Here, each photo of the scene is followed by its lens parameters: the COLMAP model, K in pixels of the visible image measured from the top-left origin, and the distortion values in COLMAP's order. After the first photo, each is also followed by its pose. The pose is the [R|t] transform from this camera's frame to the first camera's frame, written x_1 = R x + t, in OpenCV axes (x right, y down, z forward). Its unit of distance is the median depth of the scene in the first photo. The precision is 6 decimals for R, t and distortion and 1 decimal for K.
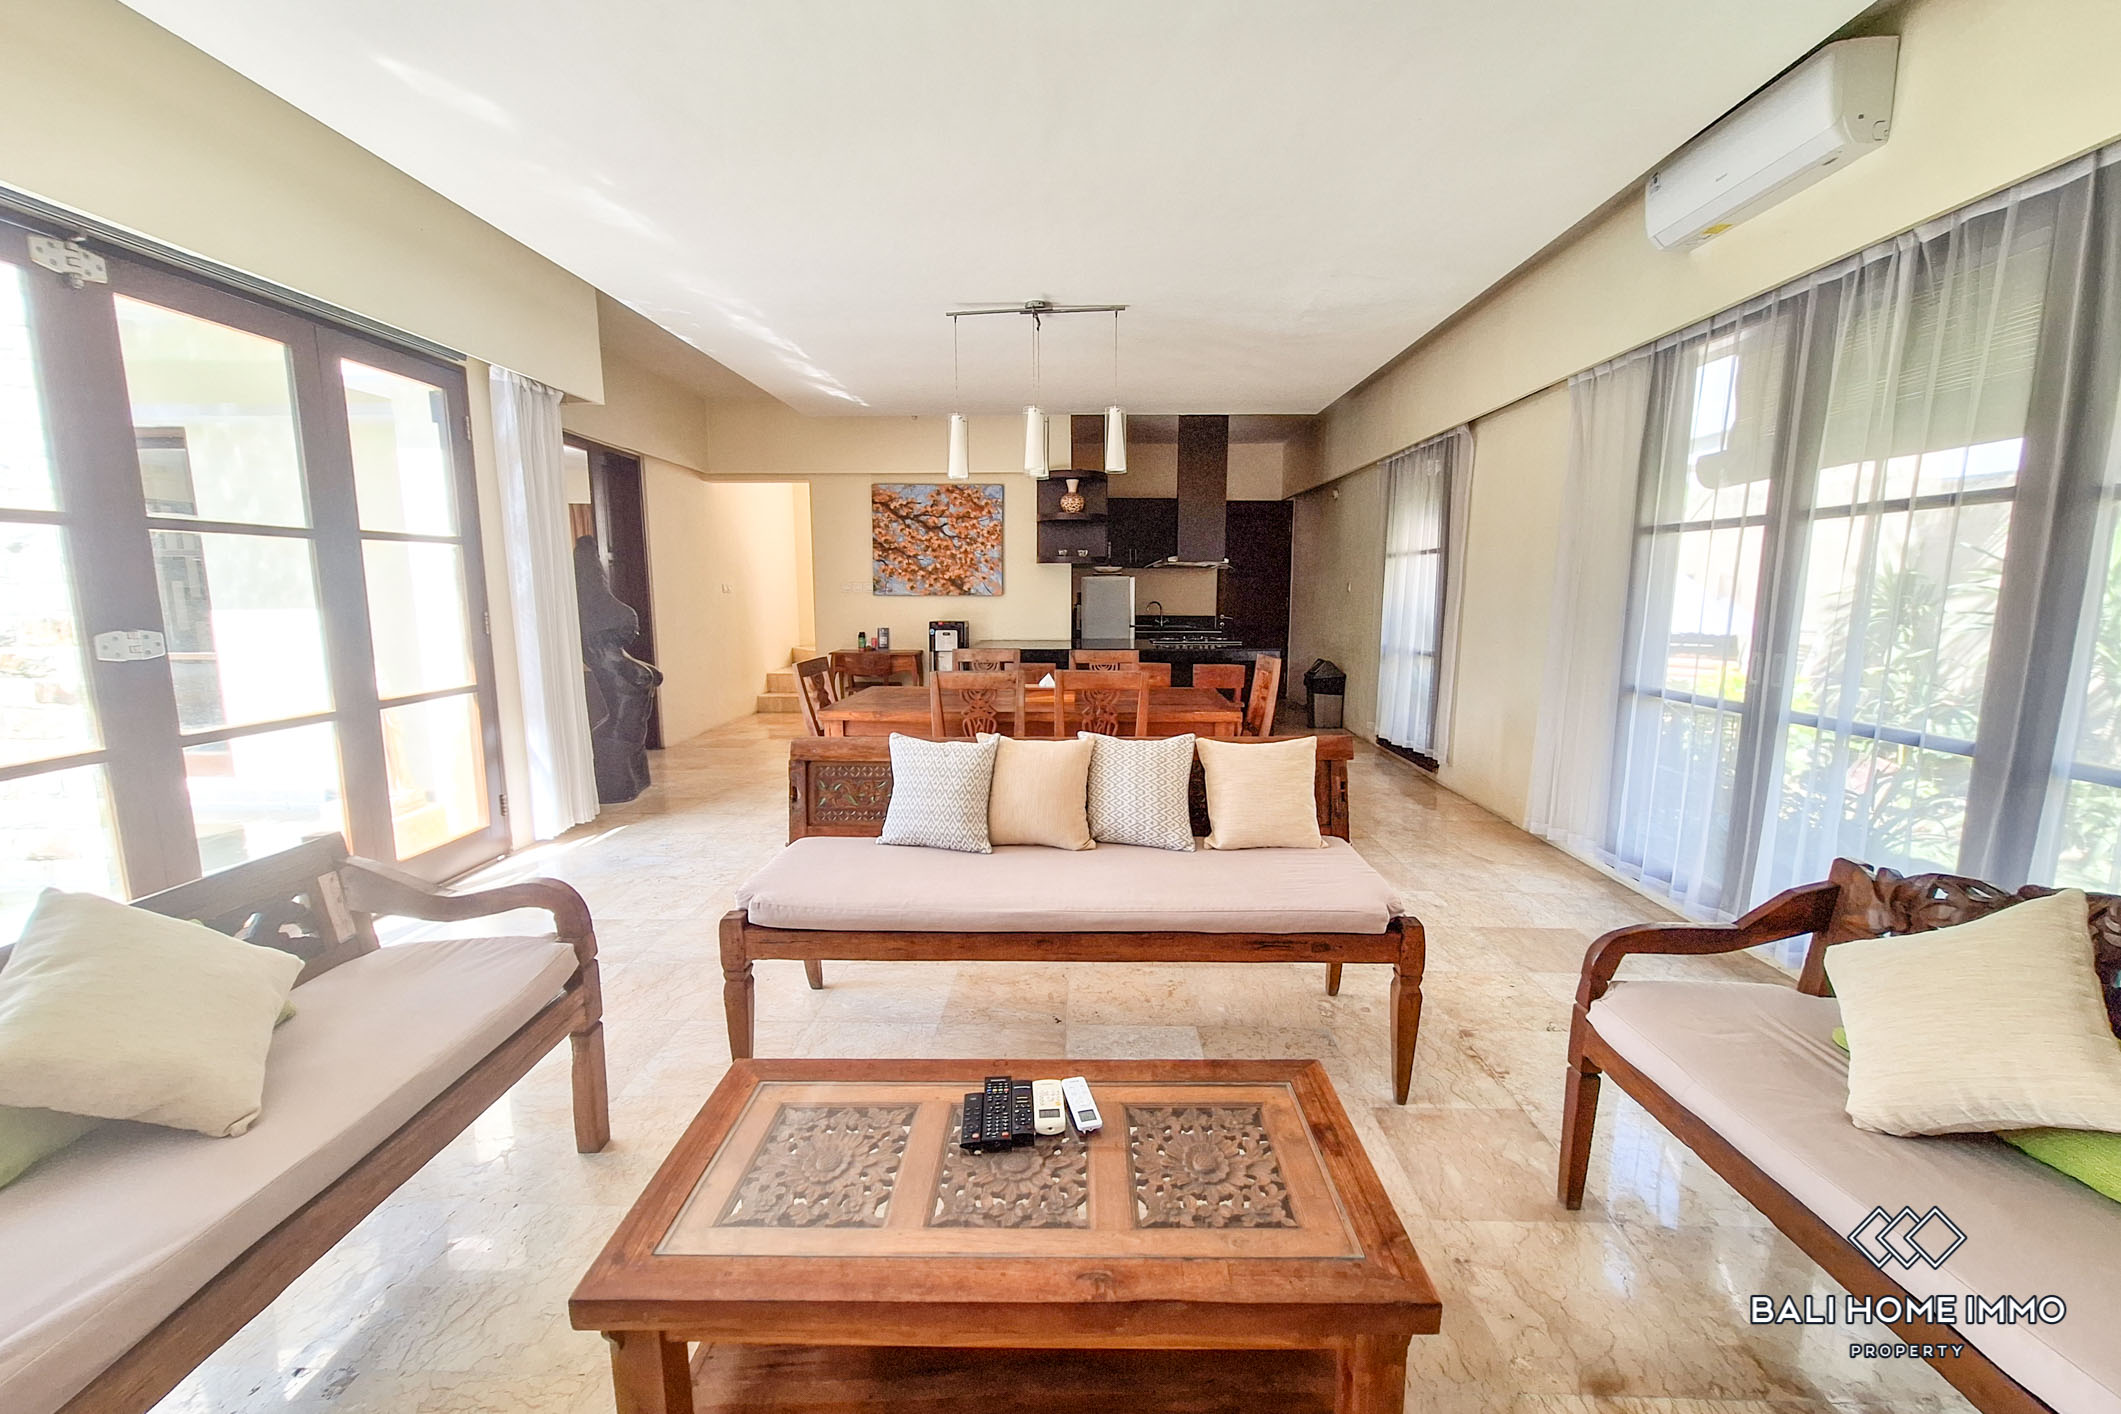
lens RADIAL K [[845.7, 0, 1060.5], [0, 845.7, 707.0], [0, 0, 1]] dist [-0.000280, -0.000053]
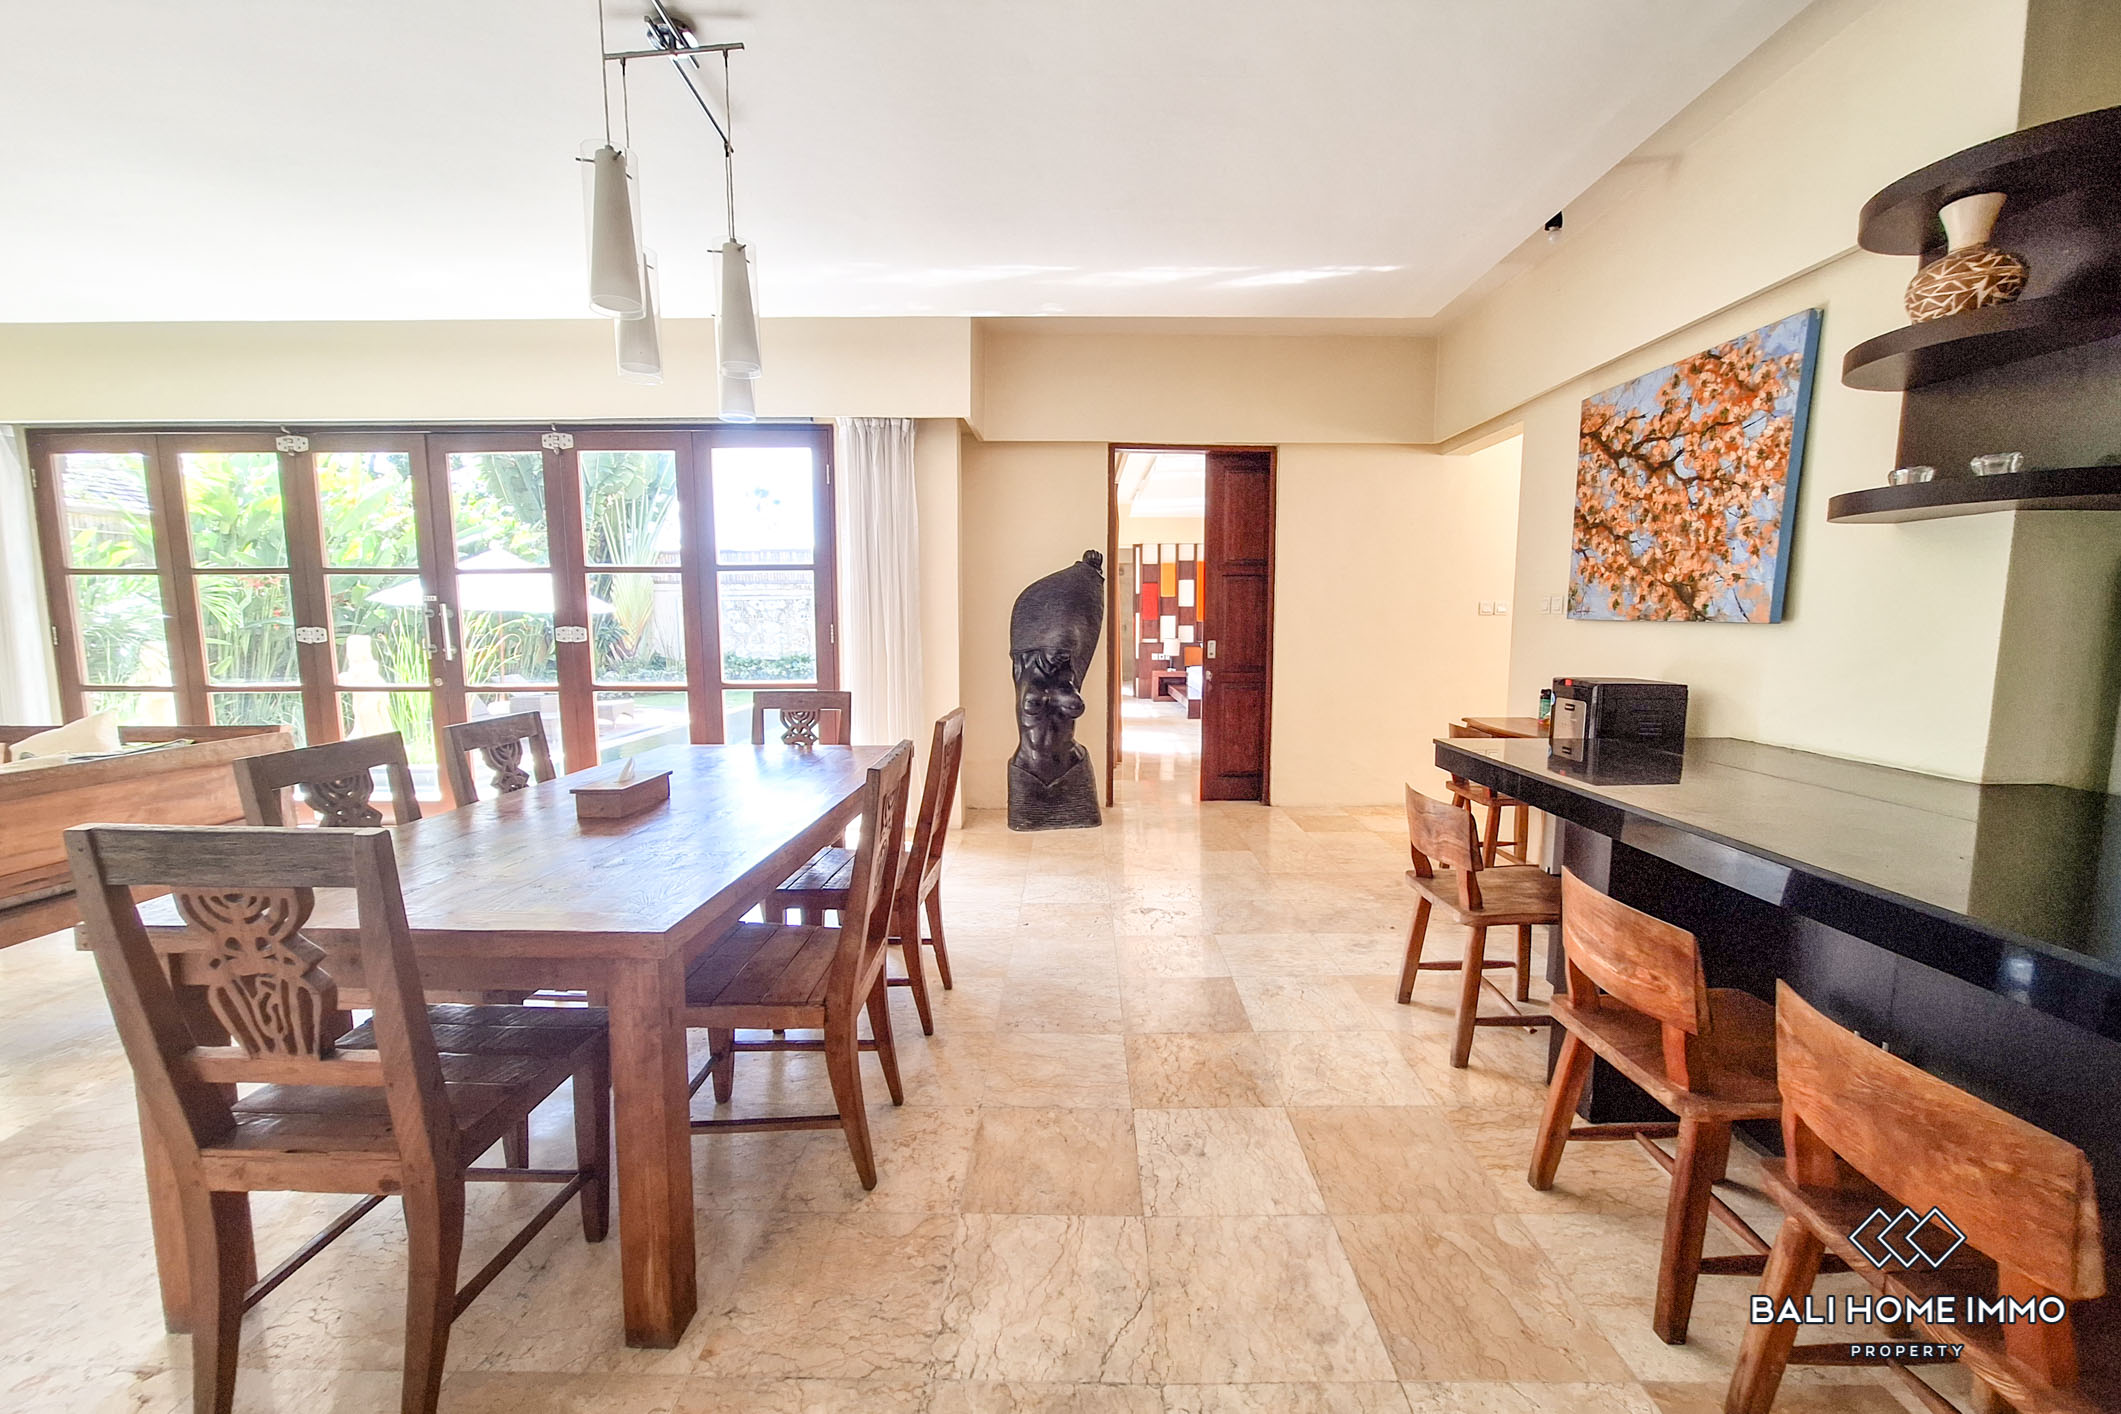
lens RADIAL K [[845.7, 0, 1060.5], [0, 845.7, 707.0], [0, 0, 1]] dist [-0.000280, -0.000053]
pose [[0.015473, 0.111199, -0.993678, 0.290747], [-0.144084, 0.983672, 0.107835, -0.092651], [0.989444, 0.141505, 0.031243, 0.698941]]
